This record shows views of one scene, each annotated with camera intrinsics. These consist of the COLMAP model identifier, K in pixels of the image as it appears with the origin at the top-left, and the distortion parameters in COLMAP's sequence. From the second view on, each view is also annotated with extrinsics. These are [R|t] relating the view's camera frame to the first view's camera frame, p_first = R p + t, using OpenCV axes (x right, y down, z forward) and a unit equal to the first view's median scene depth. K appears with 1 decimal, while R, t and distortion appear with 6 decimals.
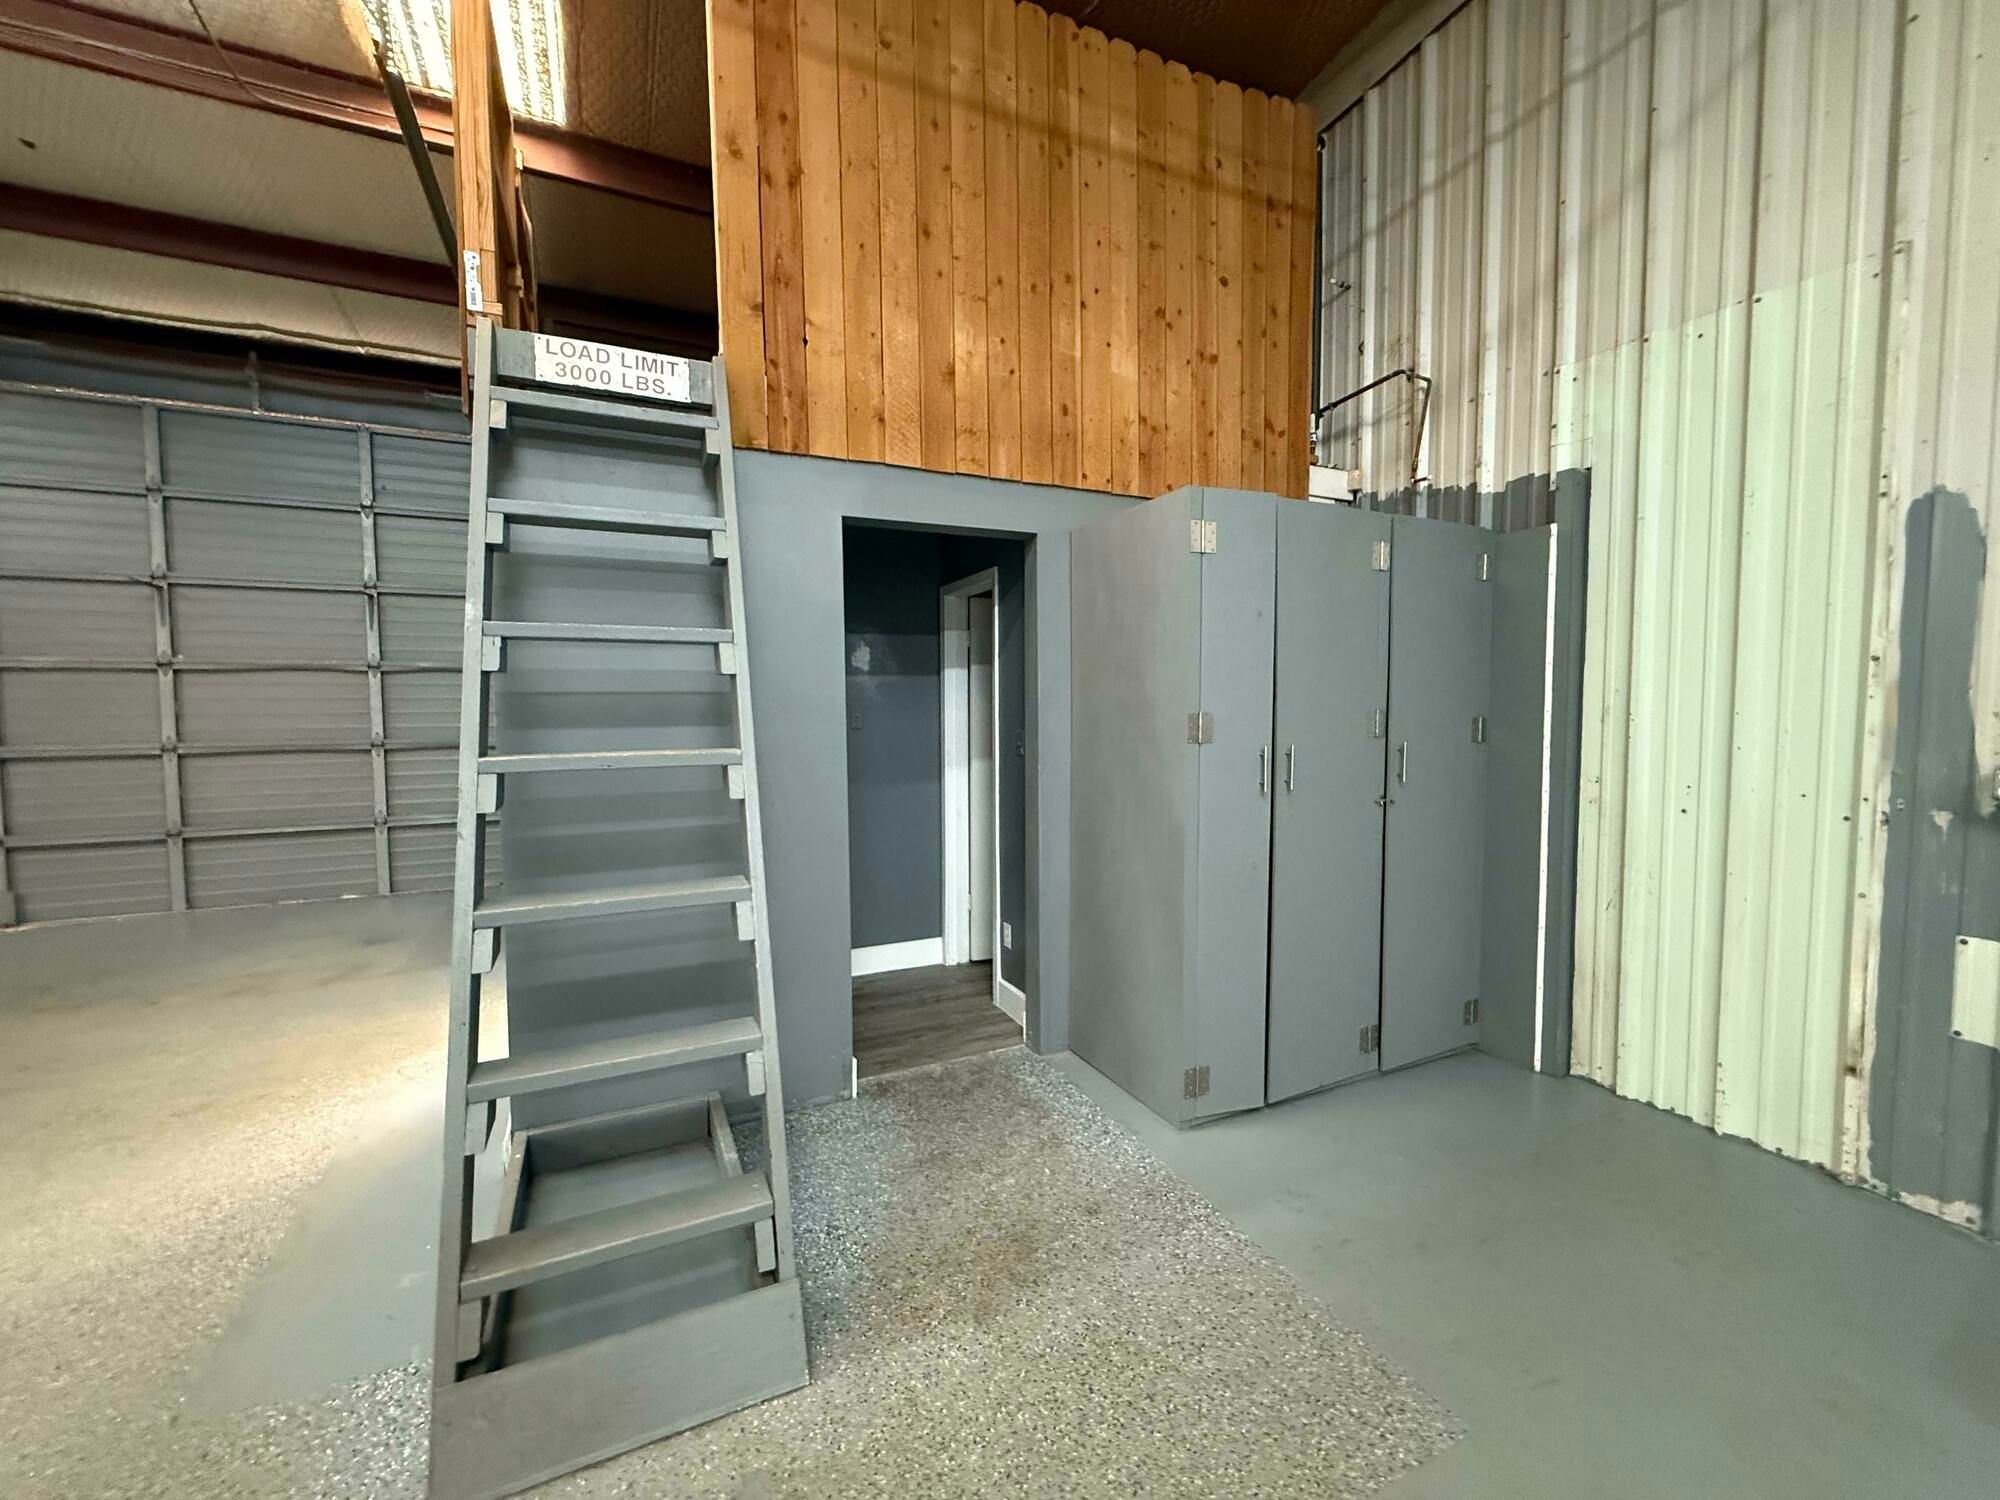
lens RADIAL K [[799.2, 0, 993.1], [0, 799.2, 748.3], [0, 0, 1]] dist [-0.000325, -0.000026]
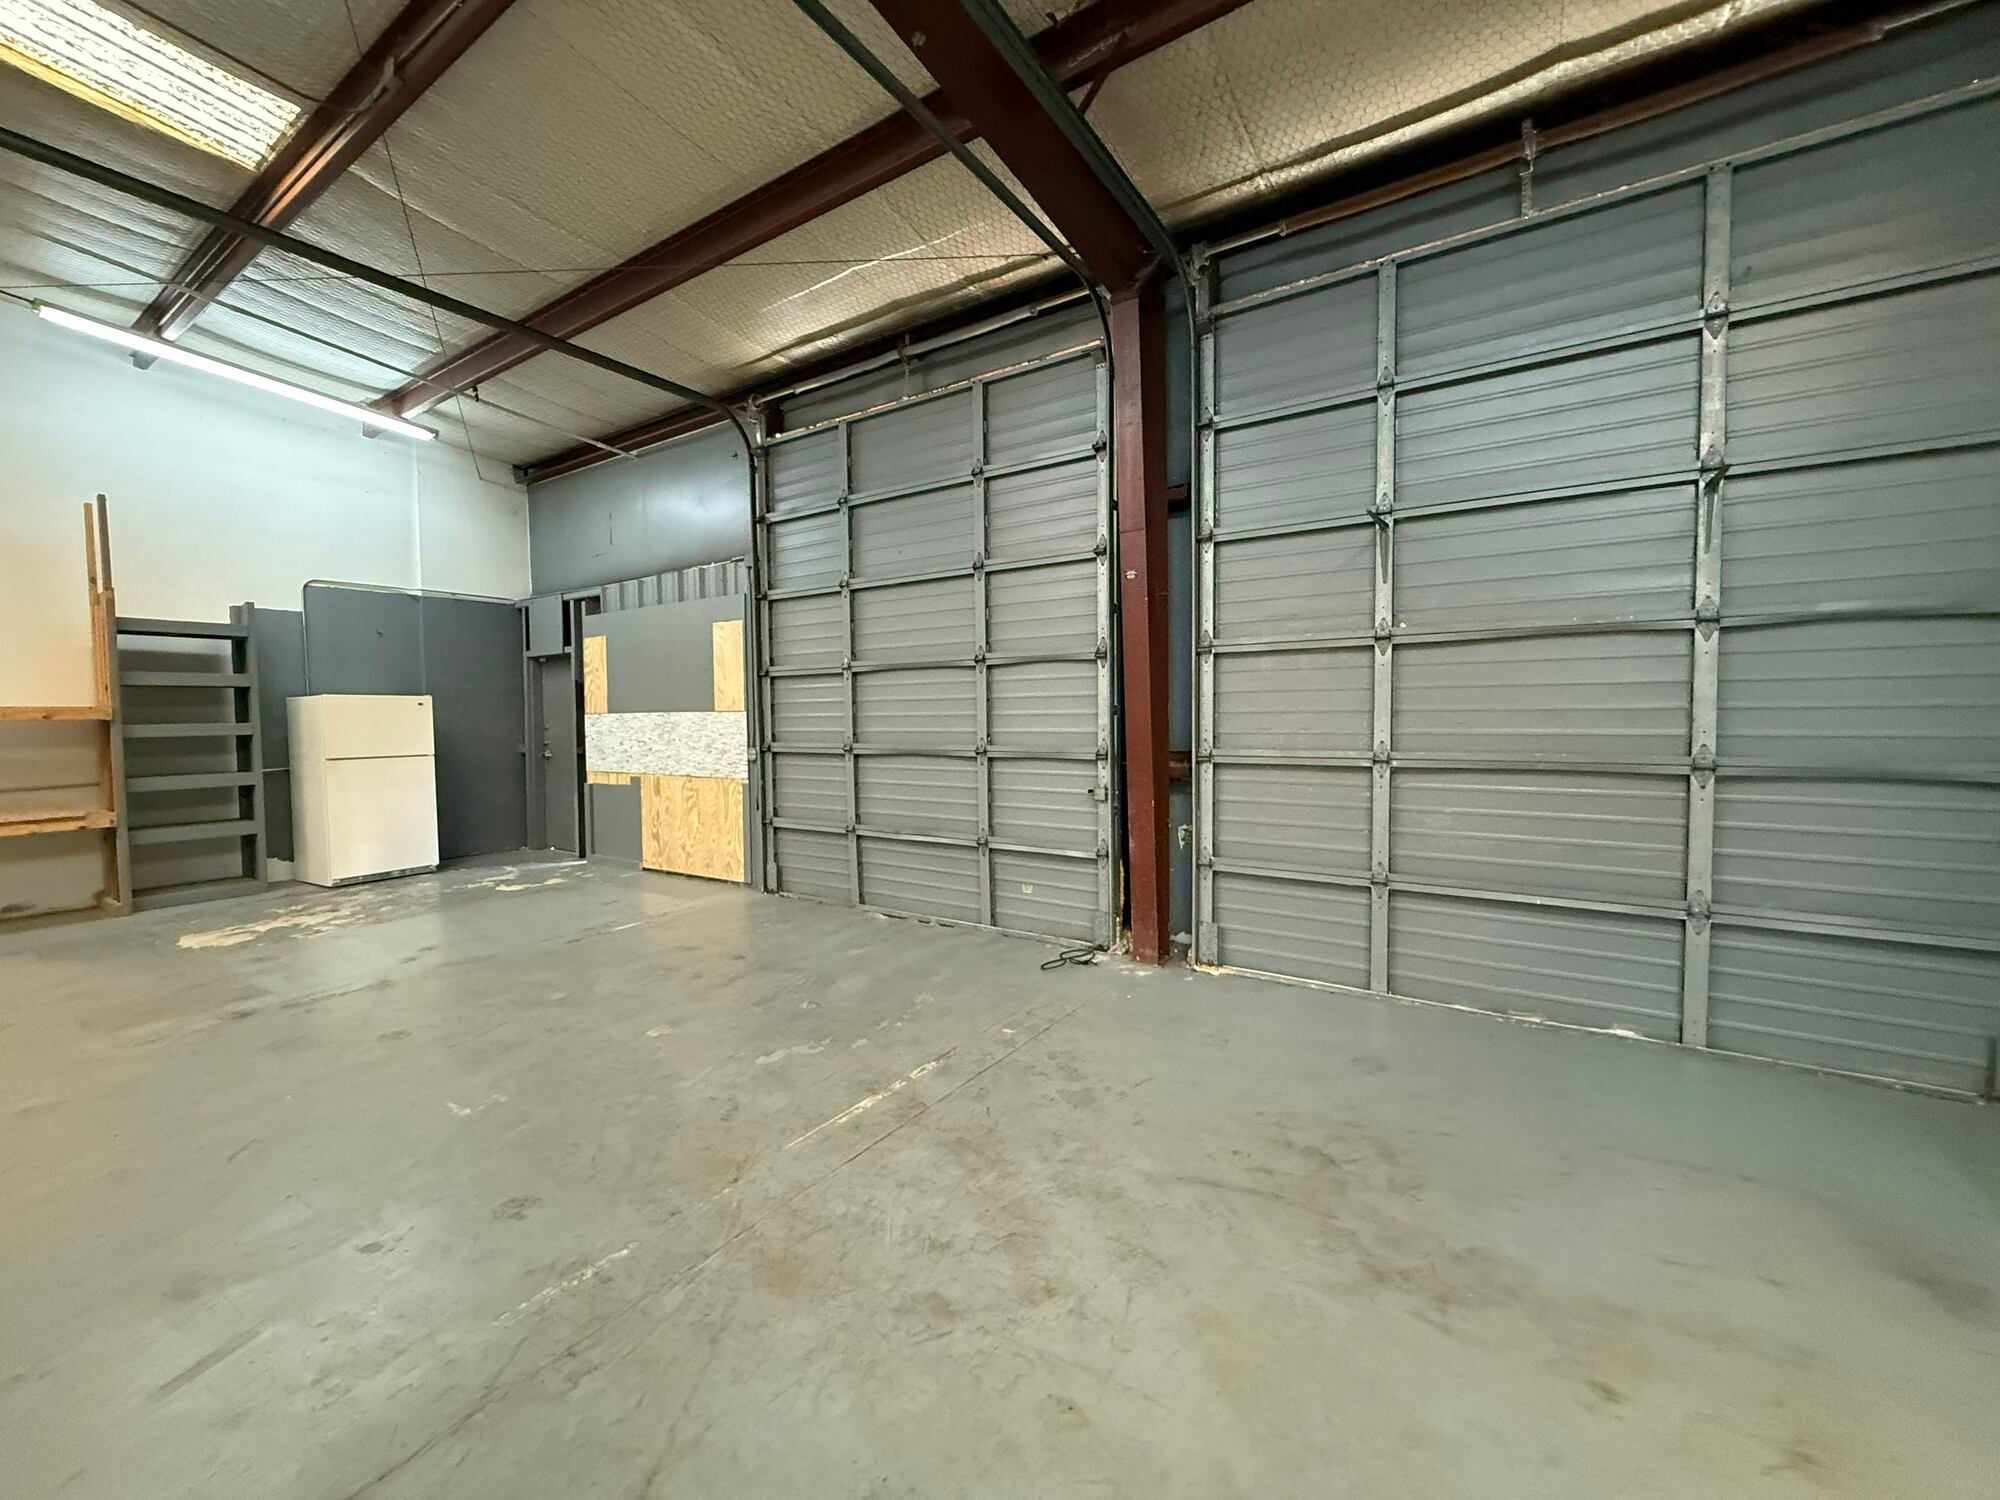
lens RADIAL K [[800.5, 0, 993.3], [0, 800.5, 746.8], [0, 0, 1]] dist [0.000277, -0.000280]
pose [[0.517199, 0.036533, -0.855085, -1.098943], [-0.038992, 0.999057, 0.019099, -0.018276], [0.854976, 0.023463, 0.518136, 0.627834]]
